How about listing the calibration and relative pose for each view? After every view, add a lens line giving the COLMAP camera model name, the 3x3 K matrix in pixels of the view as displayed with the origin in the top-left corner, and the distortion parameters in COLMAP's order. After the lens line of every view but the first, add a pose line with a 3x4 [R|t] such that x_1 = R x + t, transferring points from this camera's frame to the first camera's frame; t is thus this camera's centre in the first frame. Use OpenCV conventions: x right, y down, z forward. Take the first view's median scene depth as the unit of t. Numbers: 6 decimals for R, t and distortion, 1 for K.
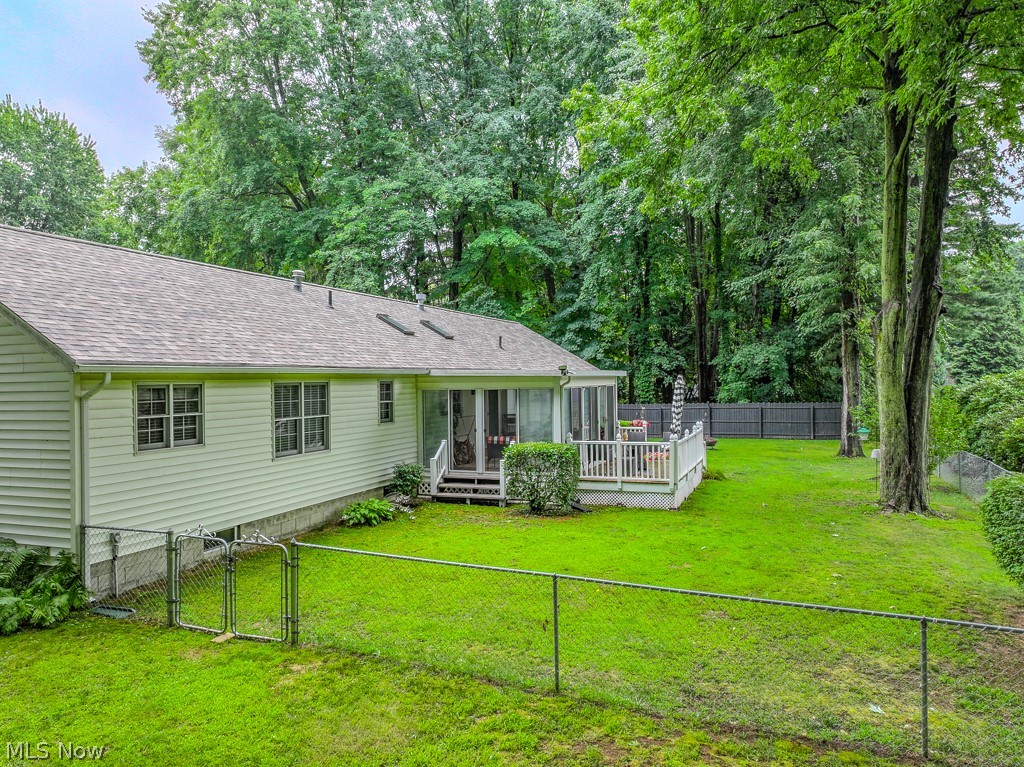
lens RADIAL K [[719.2, 0, 511.6], [0, 719.2, 383.6], [0, 0, 1]] dist [0.007967, 0.004124]
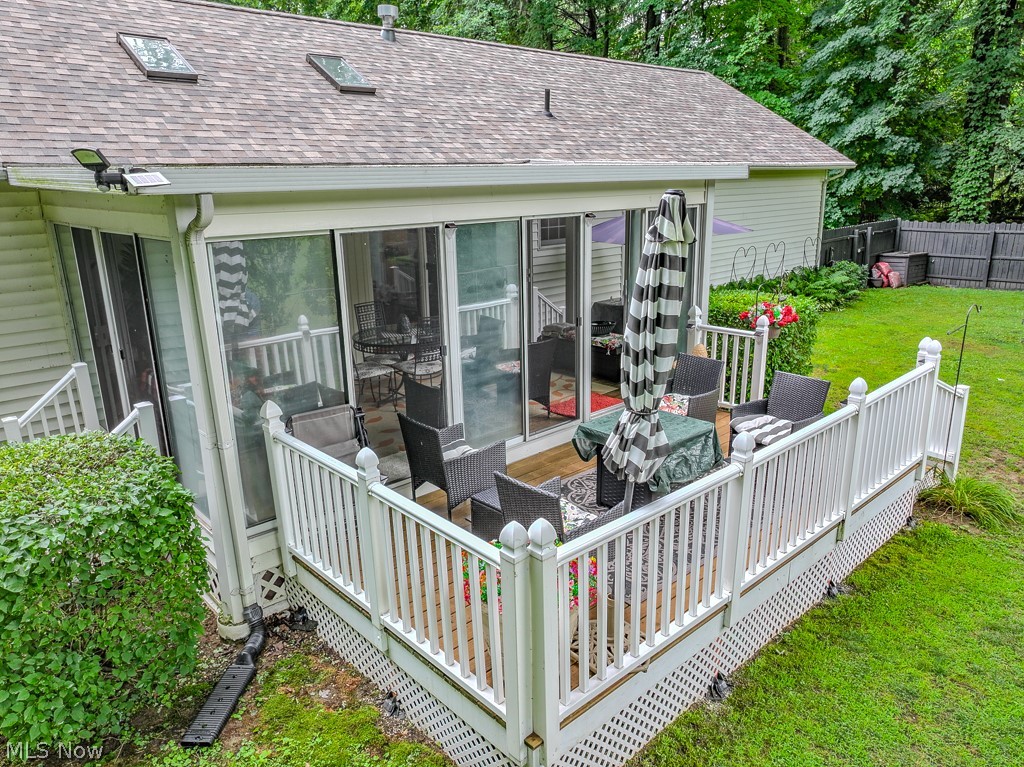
lens RADIAL K [[719.2, 0, 513.9], [0, 719.2, 385.6], [0, 0, 1]] dist [0.007967, 0.004124]
pose [[0.900917, 0.117003, -0.417922, 0.186113], [0.004712, 0.960280, 0.279000, -0.010581], [0.433966, -0.253325, 0.864581, 0.528146]]
